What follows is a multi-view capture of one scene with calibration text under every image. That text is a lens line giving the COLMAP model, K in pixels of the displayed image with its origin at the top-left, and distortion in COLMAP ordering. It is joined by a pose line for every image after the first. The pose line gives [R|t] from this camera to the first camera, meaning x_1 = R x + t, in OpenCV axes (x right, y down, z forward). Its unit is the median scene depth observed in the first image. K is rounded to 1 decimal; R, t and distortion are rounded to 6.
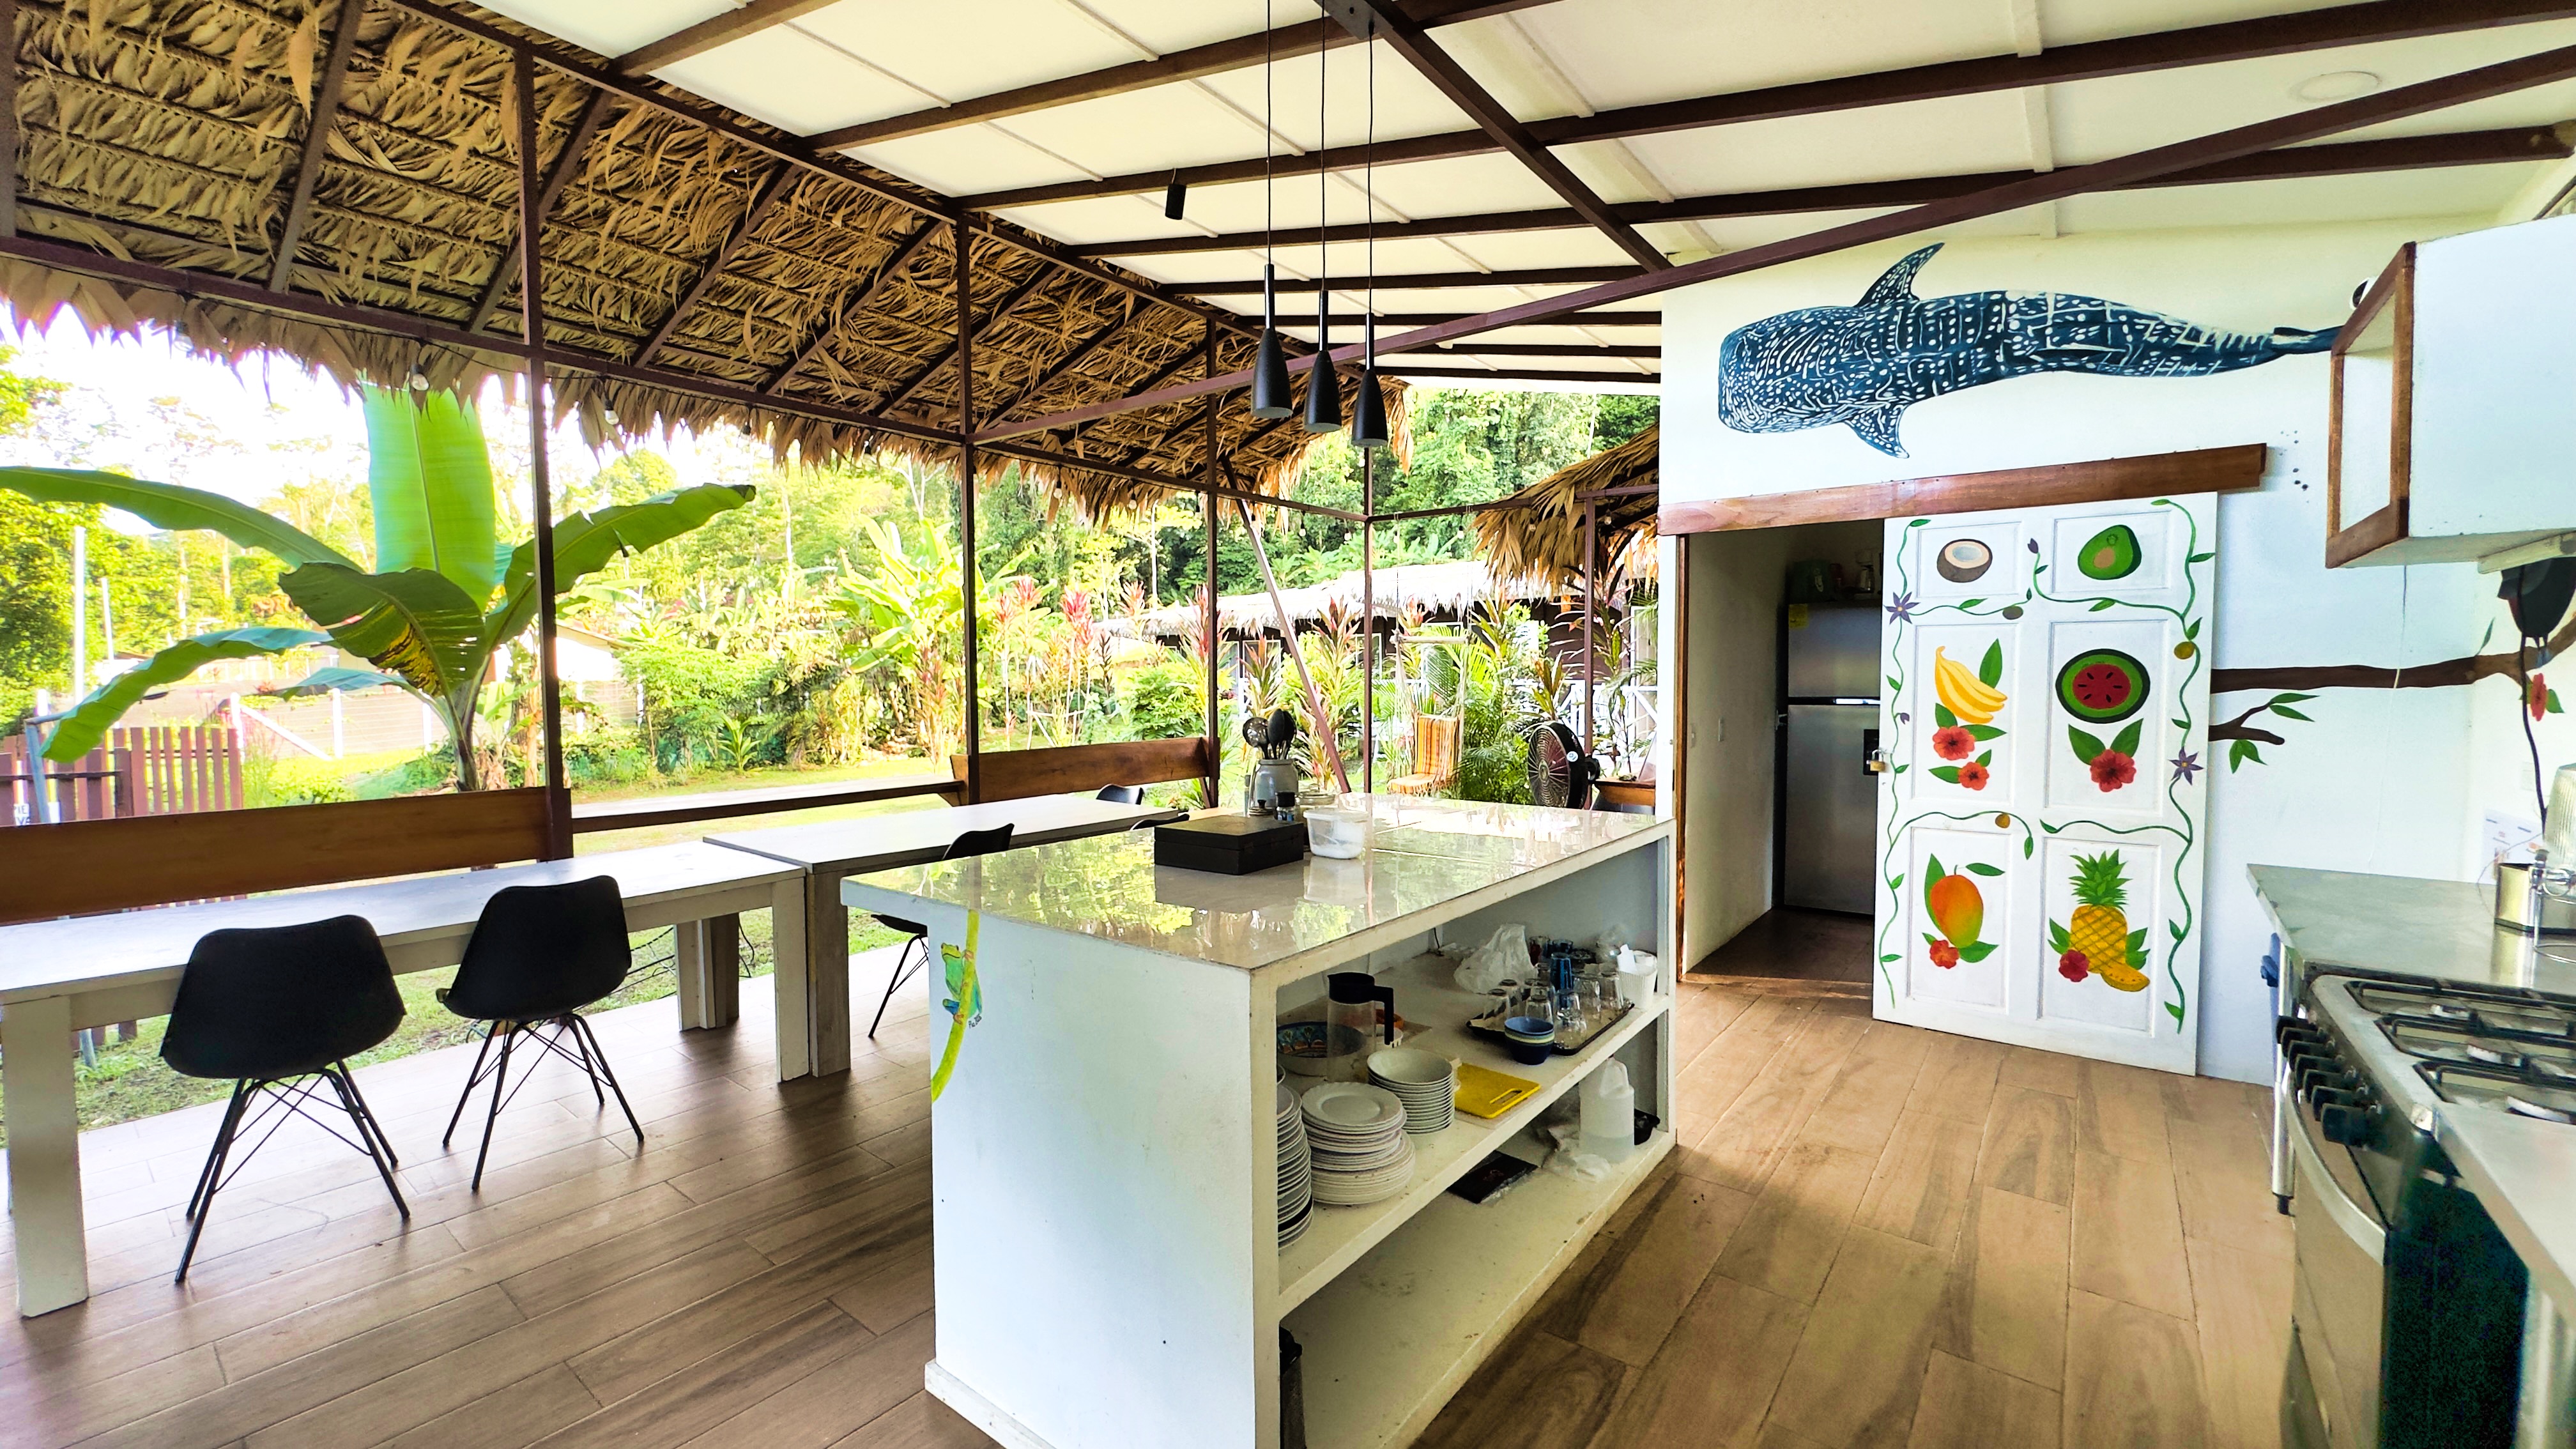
lens RADIAL K [[1046.2, 0, 1280.7], [0, 1046.2, 716.9], [0, 0, 1]] dist [0.000993, 0.000186]
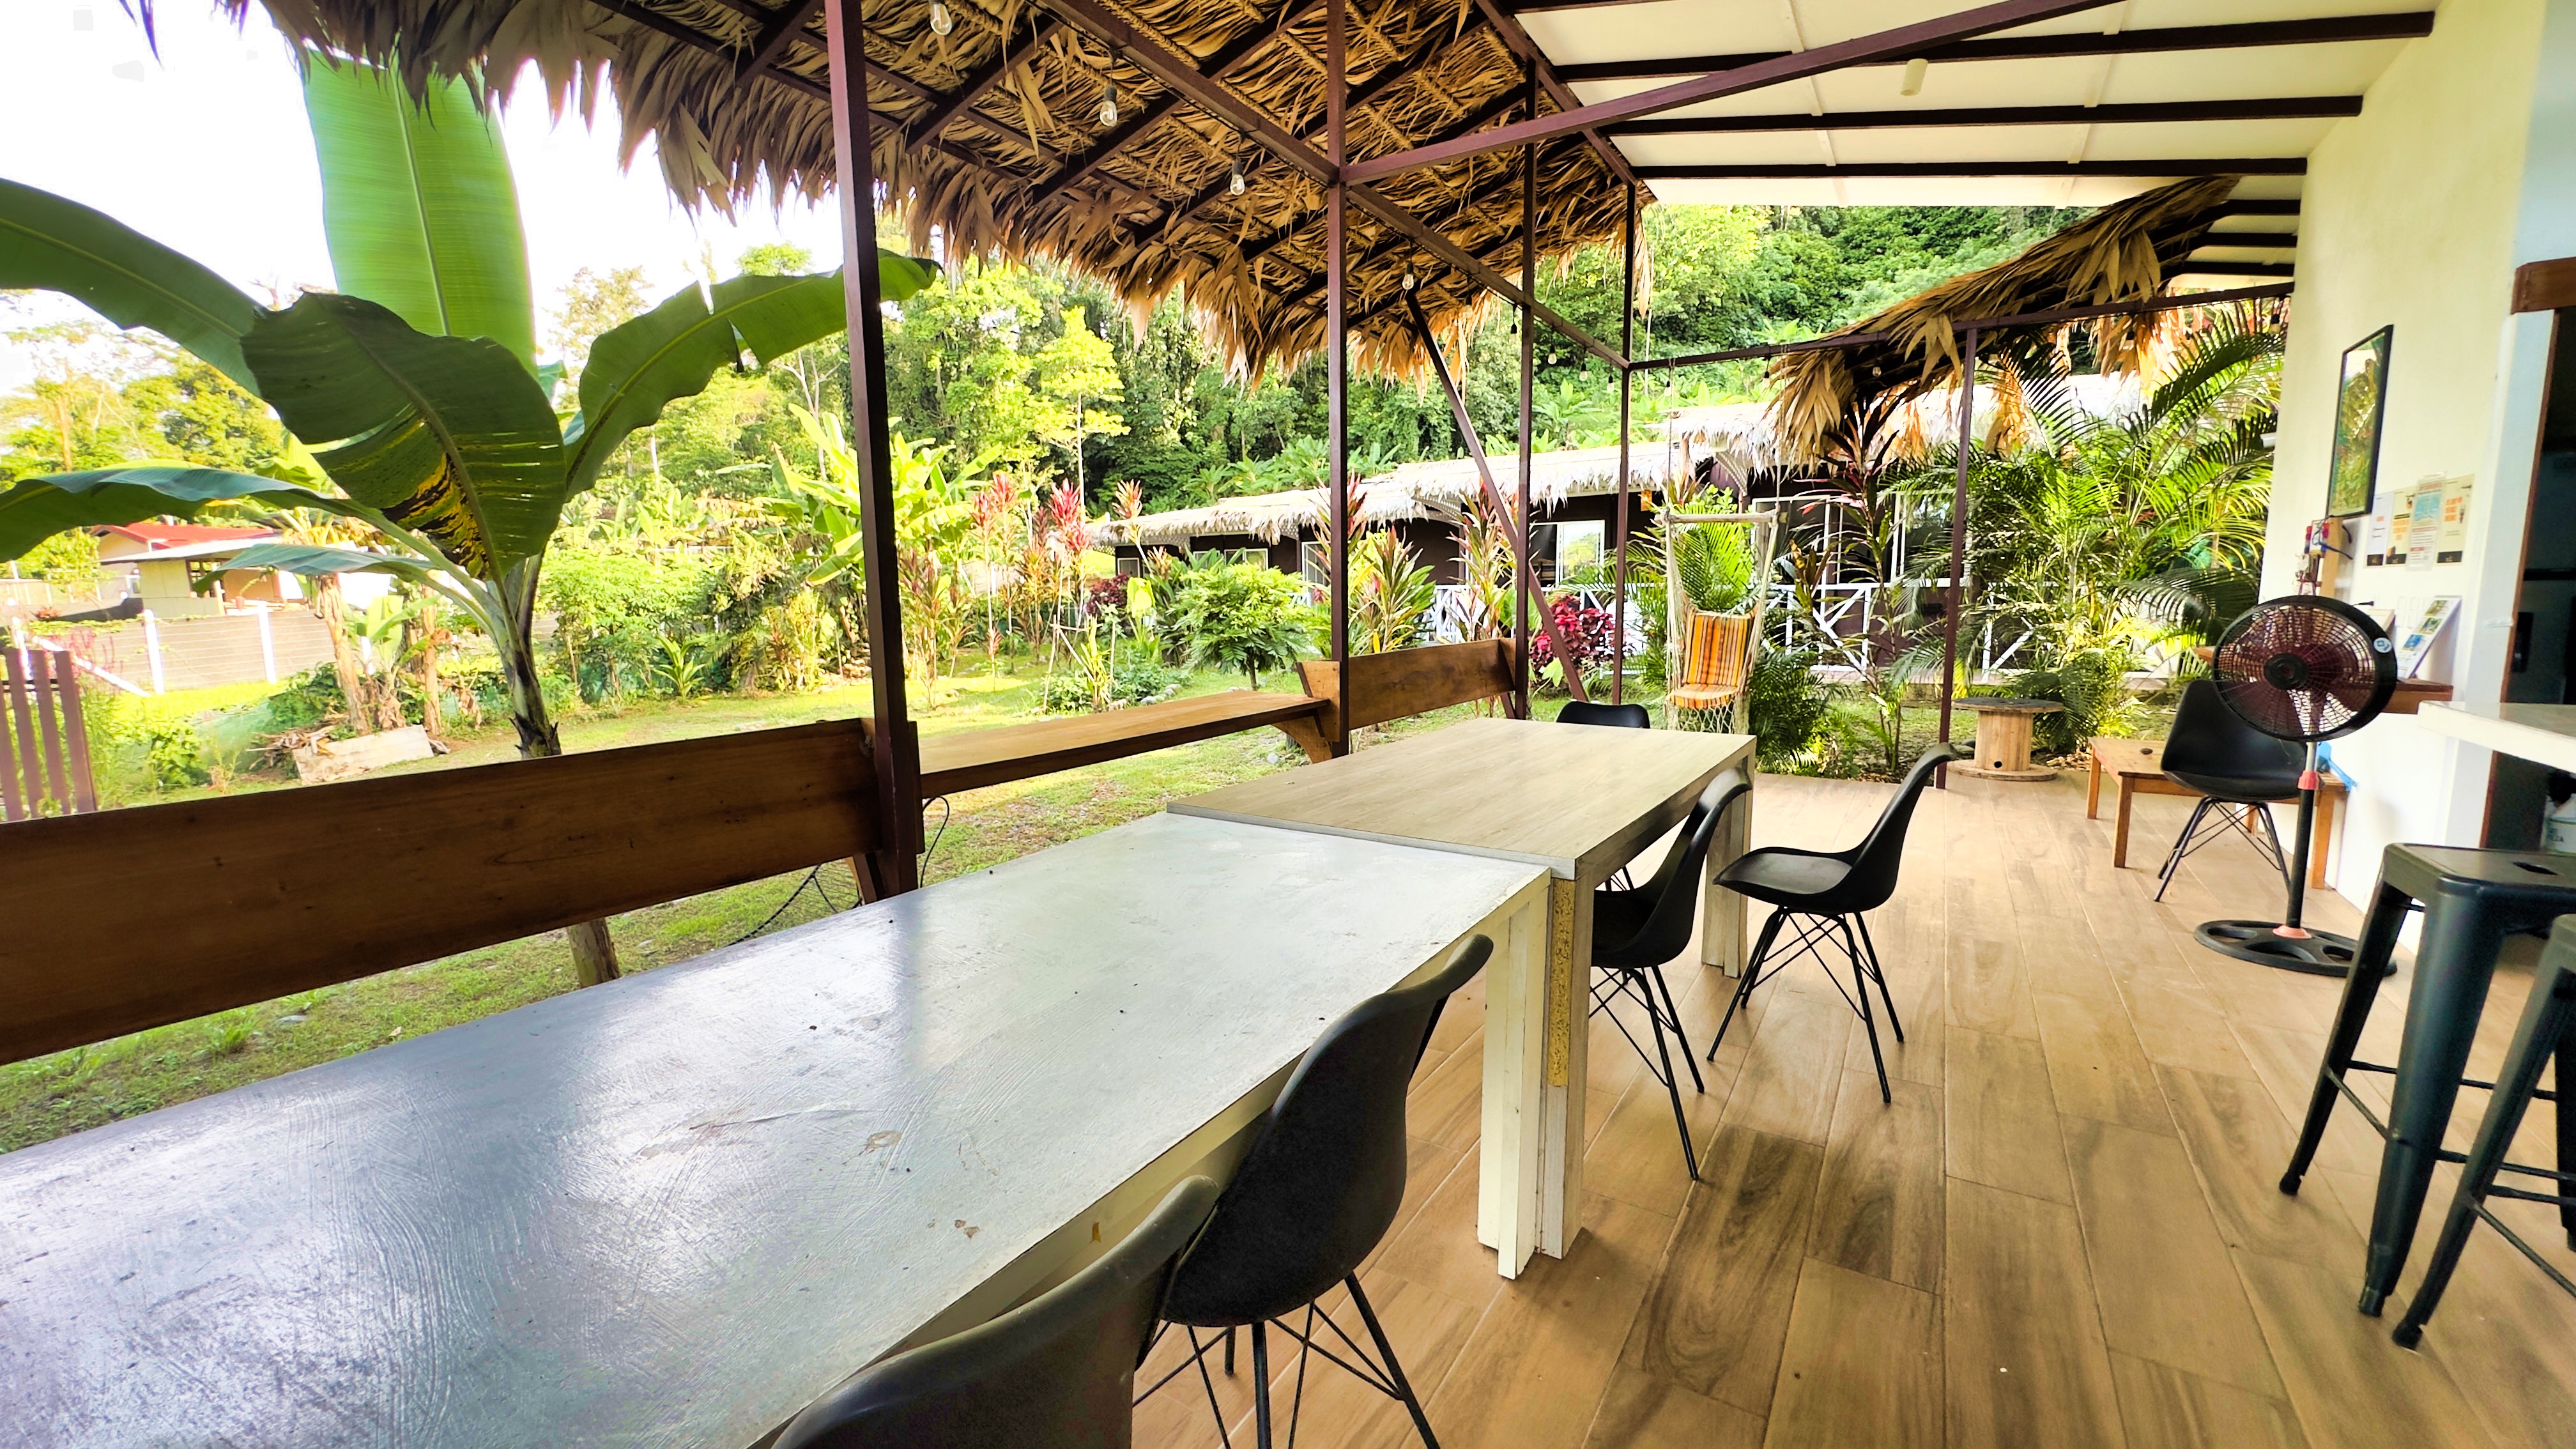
lens RADIAL K [[1048.0, 0, 1284.7], [0, 1048.0, 711.7], [0, 0, 1]] dist [-0.000968, 0.000321]
pose [[0.994550, -0.019388, 0.102438, -0.116179], [0.012071, 0.997363, 0.071570, 0.005783], [-0.103555, -0.069943, 0.992161, 0.095683]]
